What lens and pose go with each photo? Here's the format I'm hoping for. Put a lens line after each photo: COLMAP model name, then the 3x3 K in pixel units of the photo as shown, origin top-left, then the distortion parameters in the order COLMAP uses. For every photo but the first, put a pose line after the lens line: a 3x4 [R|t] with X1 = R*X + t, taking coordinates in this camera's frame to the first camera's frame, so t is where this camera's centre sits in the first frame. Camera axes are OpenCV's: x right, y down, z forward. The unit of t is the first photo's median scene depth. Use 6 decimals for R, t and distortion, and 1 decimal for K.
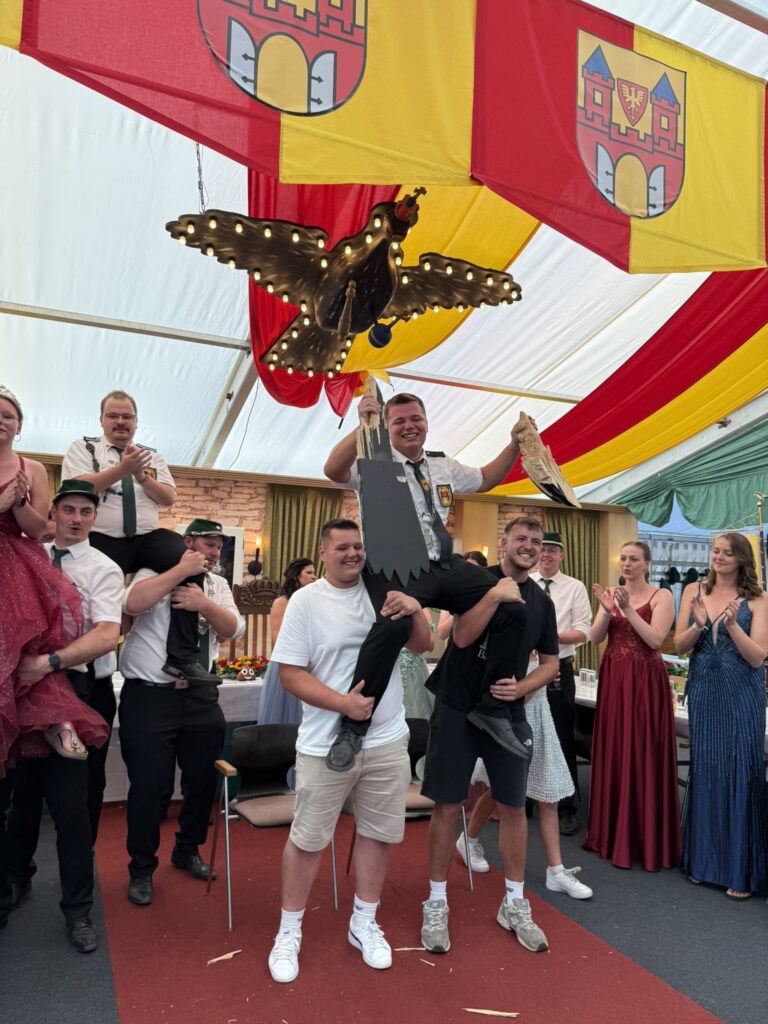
lens RADIAL K [[718.5, 0, 388.7], [0, 718.5, 519.8], [0, 0, 1]] dist [-0.004362, -0.012791]
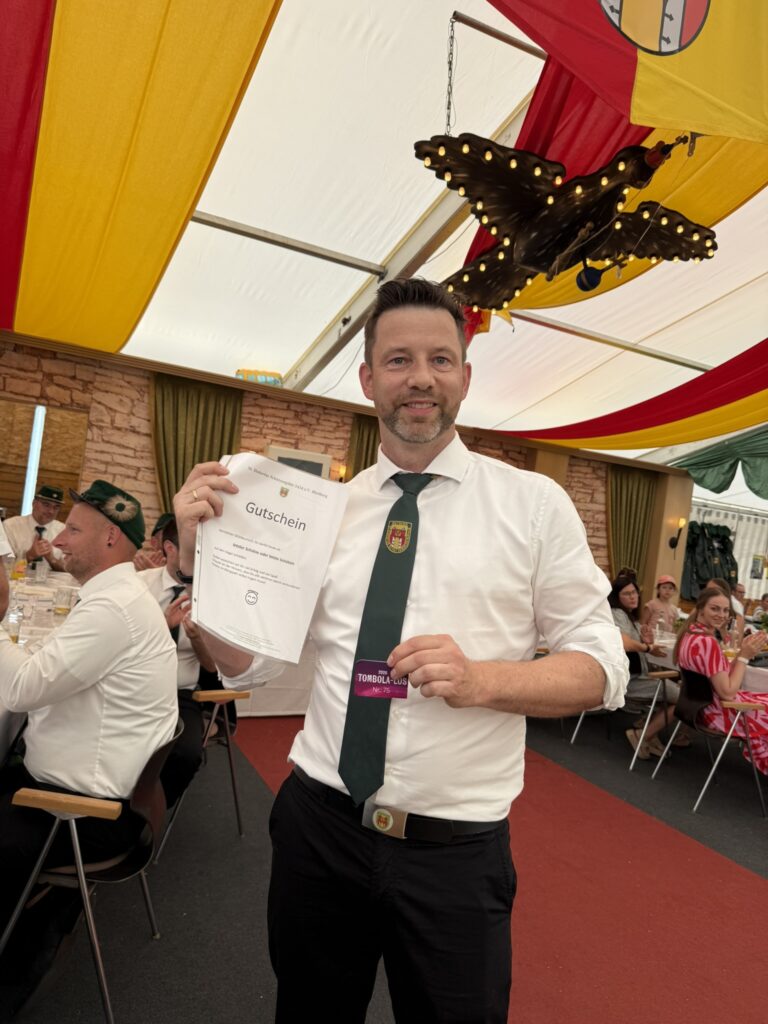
lens RADIAL K [[718.5, 0, 411.2], [0, 718.5, 530.5], [0, 0, 1]] dist [-0.004362, -0.012791]
pose [[0.994665, 0.090466, 0.049580, -0.132824], [-0.094806, 0.991086, 0.093601, 0.010350], [-0.040670, -0.097802, 0.994375, -0.012840]]
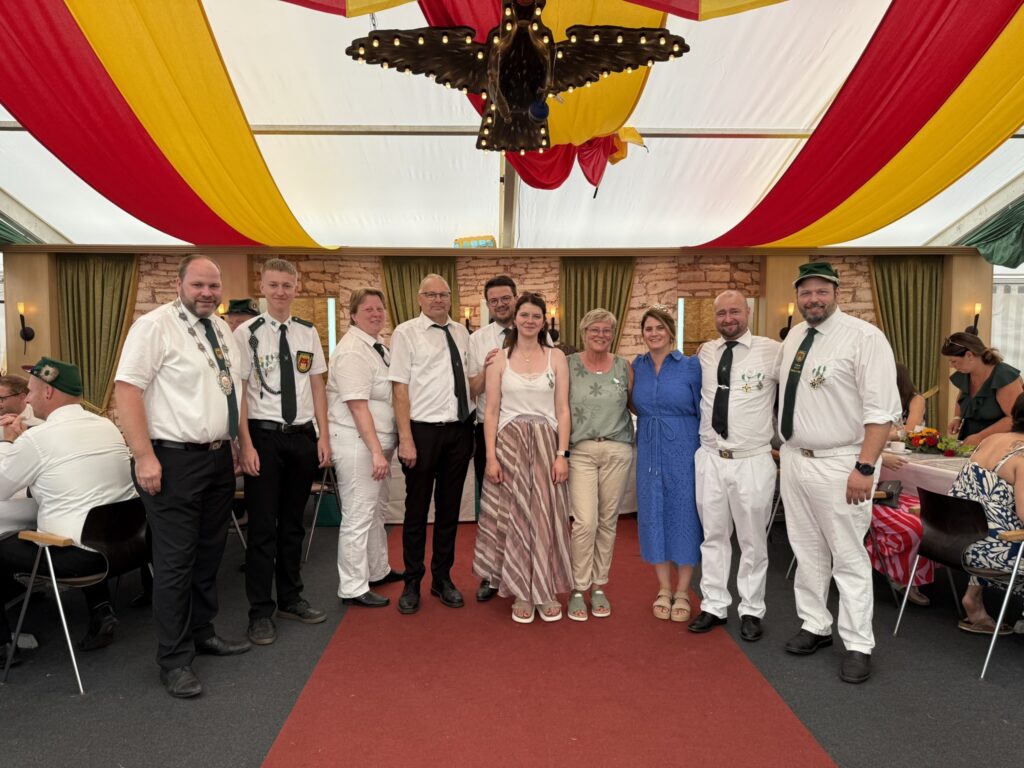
lens RADIAL K [[718.5, 0, 521.5], [0, 718.5, 389.3], [0, 0, 1]] dist [-0.004362, -0.012791]
pose [[0.933595, -0.025960, -0.357389, 0.167402], [0.070599, 0.991149, 0.112427, 0.022342], [0.351307, -0.130193, 0.927164, -0.052068]]
